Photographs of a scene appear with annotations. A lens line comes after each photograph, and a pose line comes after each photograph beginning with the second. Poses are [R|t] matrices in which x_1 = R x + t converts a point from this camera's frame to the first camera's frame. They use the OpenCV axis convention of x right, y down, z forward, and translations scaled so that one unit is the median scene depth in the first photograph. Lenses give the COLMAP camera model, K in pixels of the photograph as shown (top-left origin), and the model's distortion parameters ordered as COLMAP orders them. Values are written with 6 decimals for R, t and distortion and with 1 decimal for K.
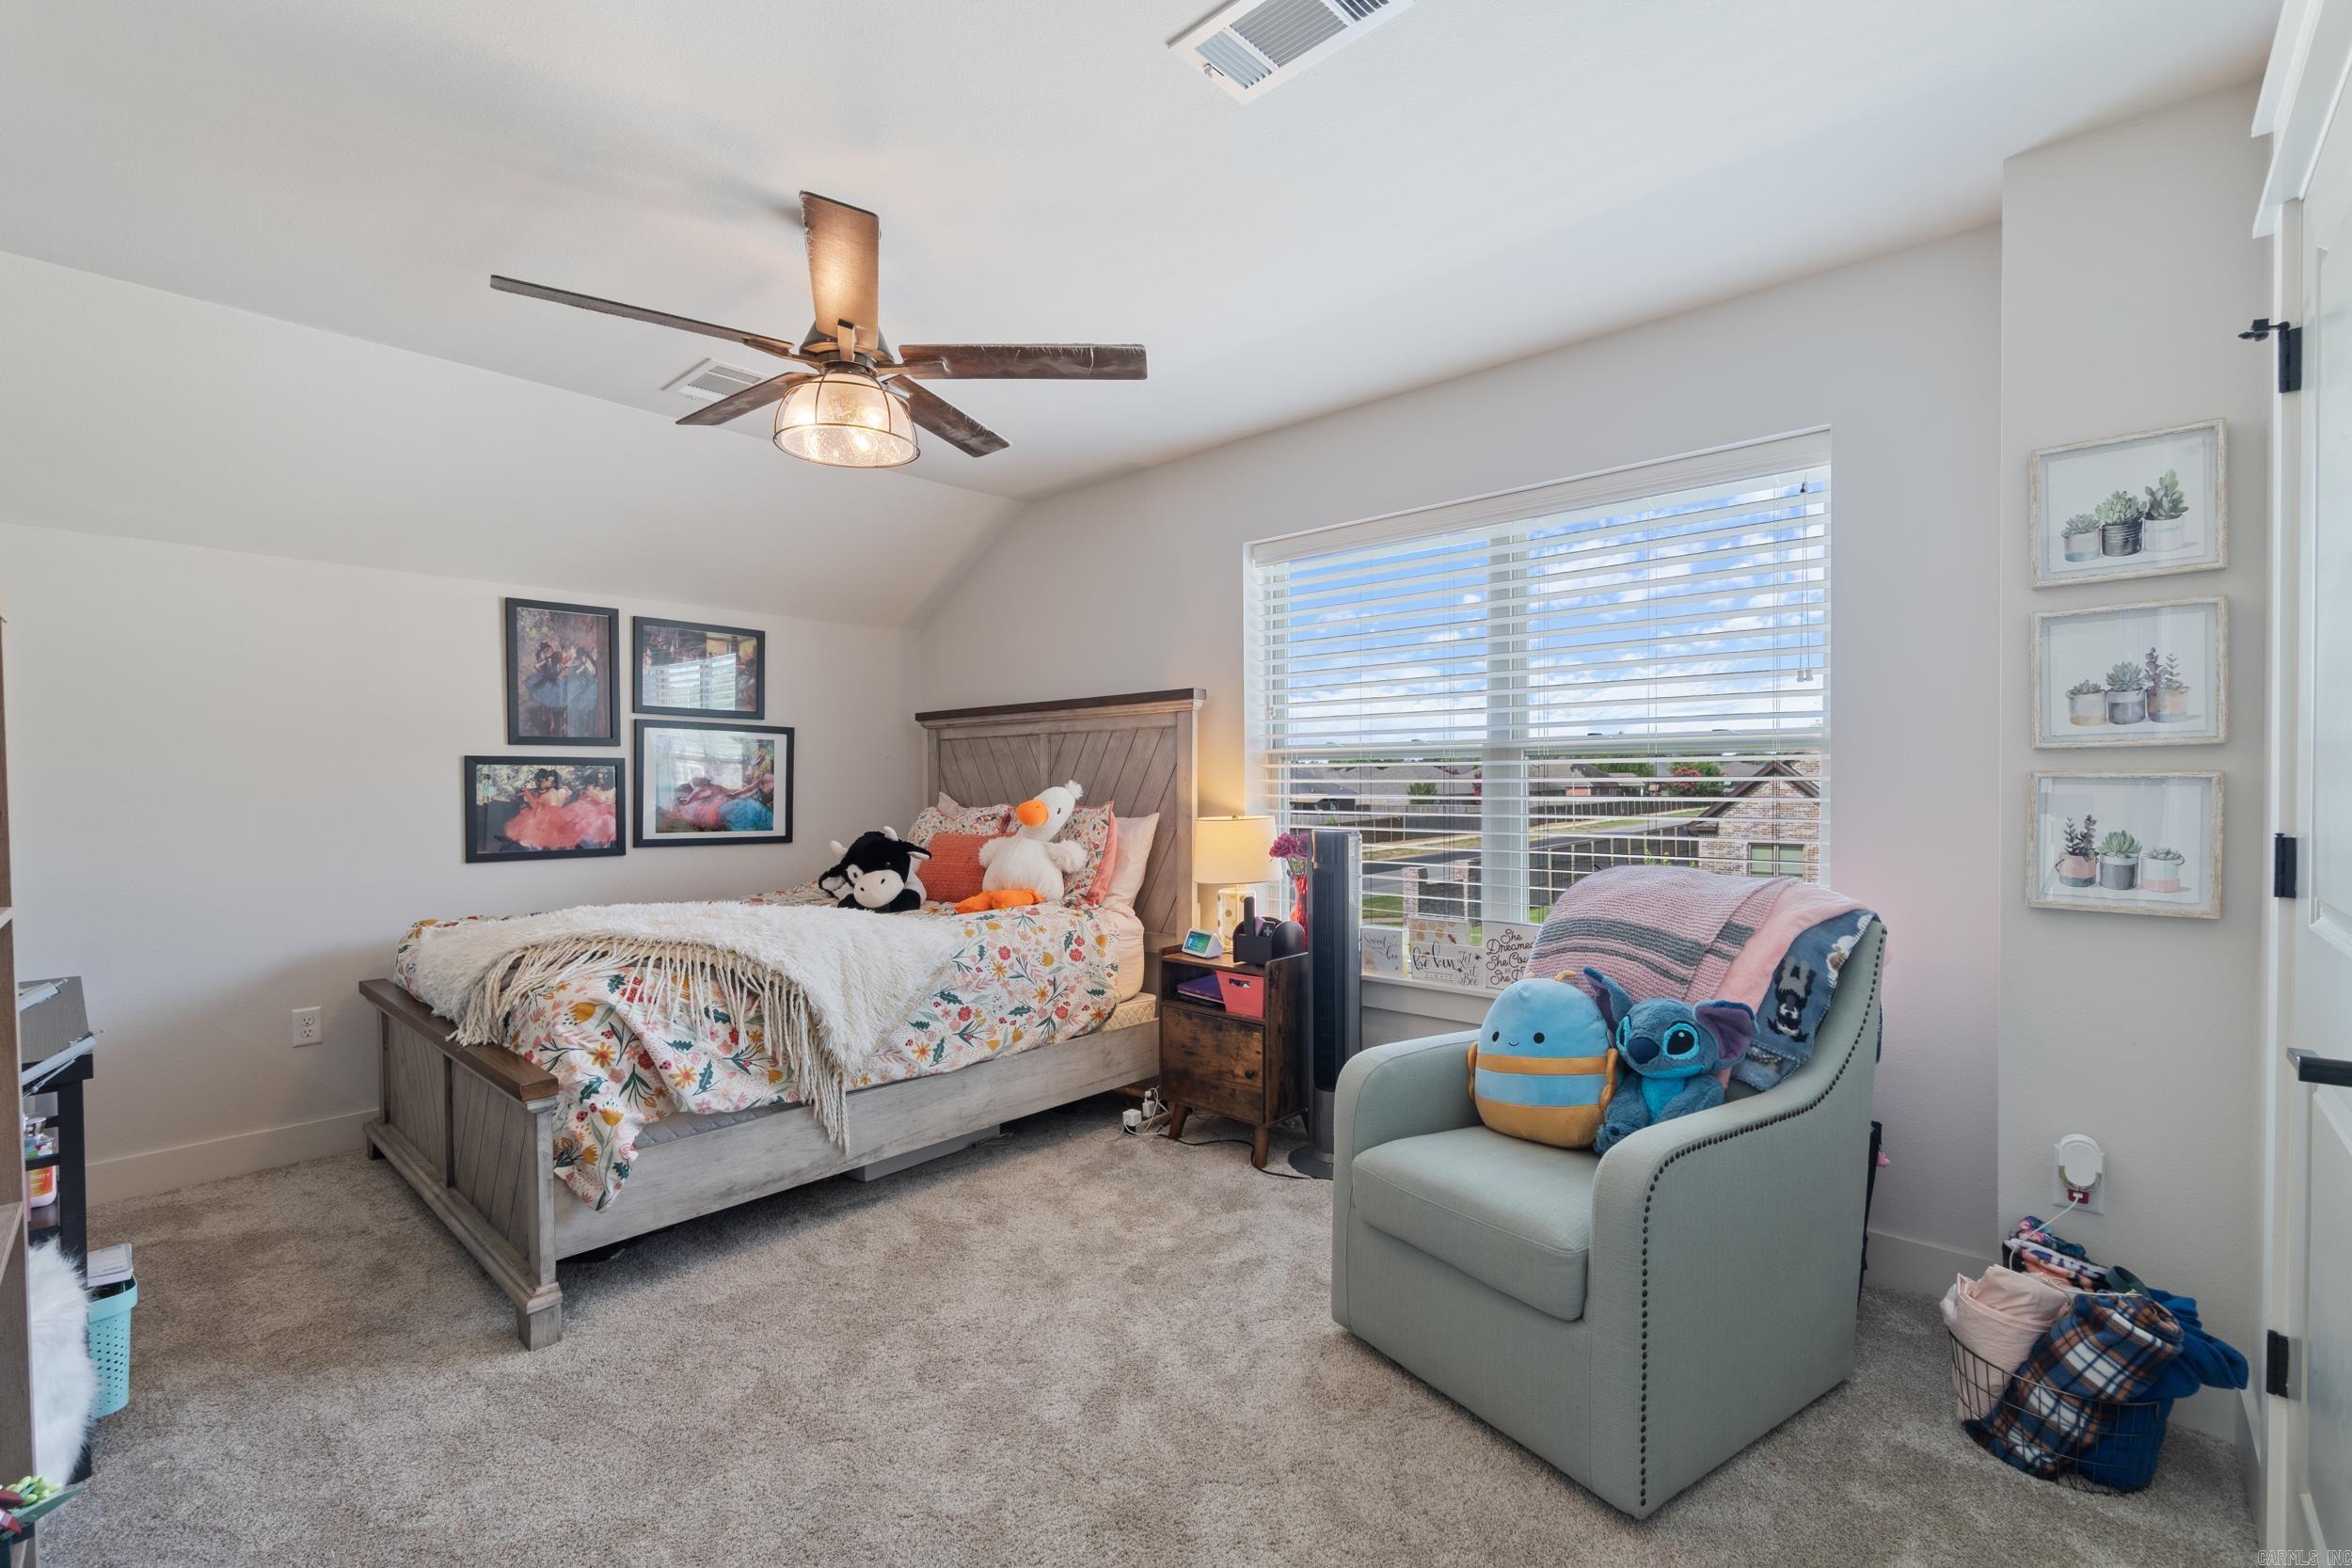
lens RADIAL K [[1038.9, 0, 1165.8], [0, 1038.9, 782.8], [0, 0, 1]] dist [-0.000608, 0.000236]
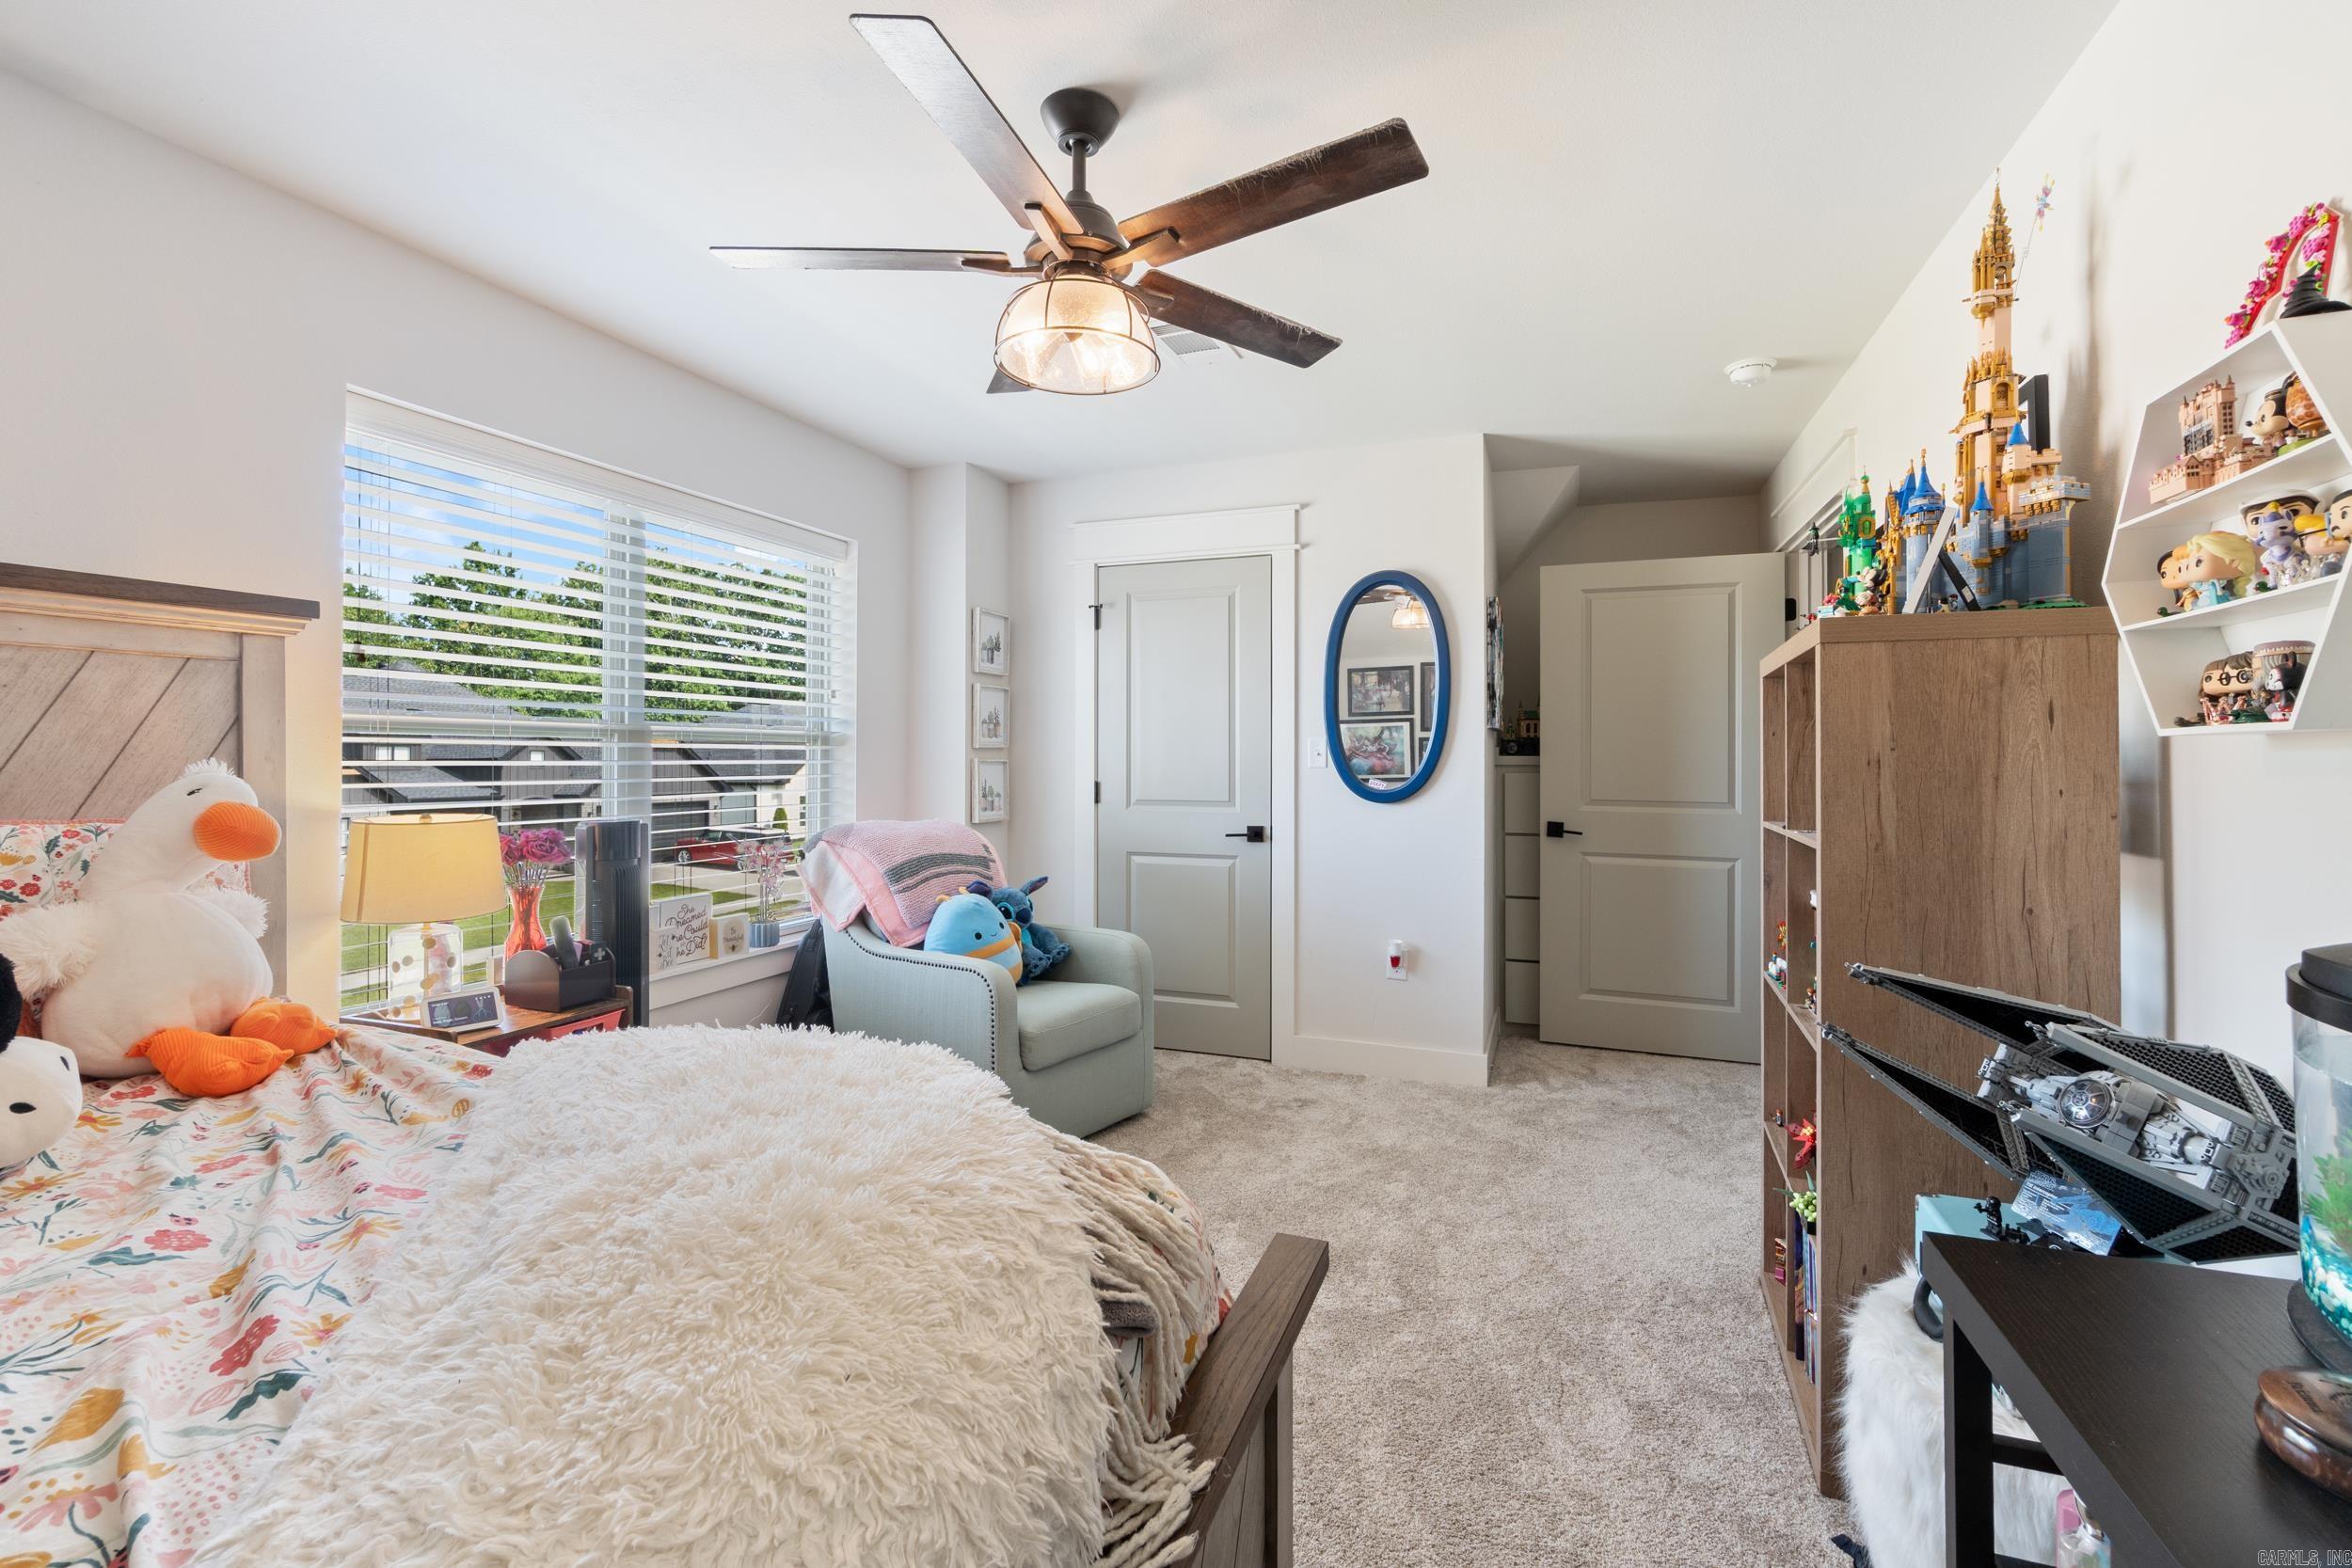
lens RADIAL K [[1038.9, 0, 1165.8], [0, 1038.9, 782.8], [0, 0, 1]] dist [-0.000608, 0.000236]
pose [[-0.354794, -0.009525, 0.934896, -1.343582], [0.007830, 0.999883, 0.013159, 0.014141], [-0.934912, 0.011989, -0.354678, 1.458620]]
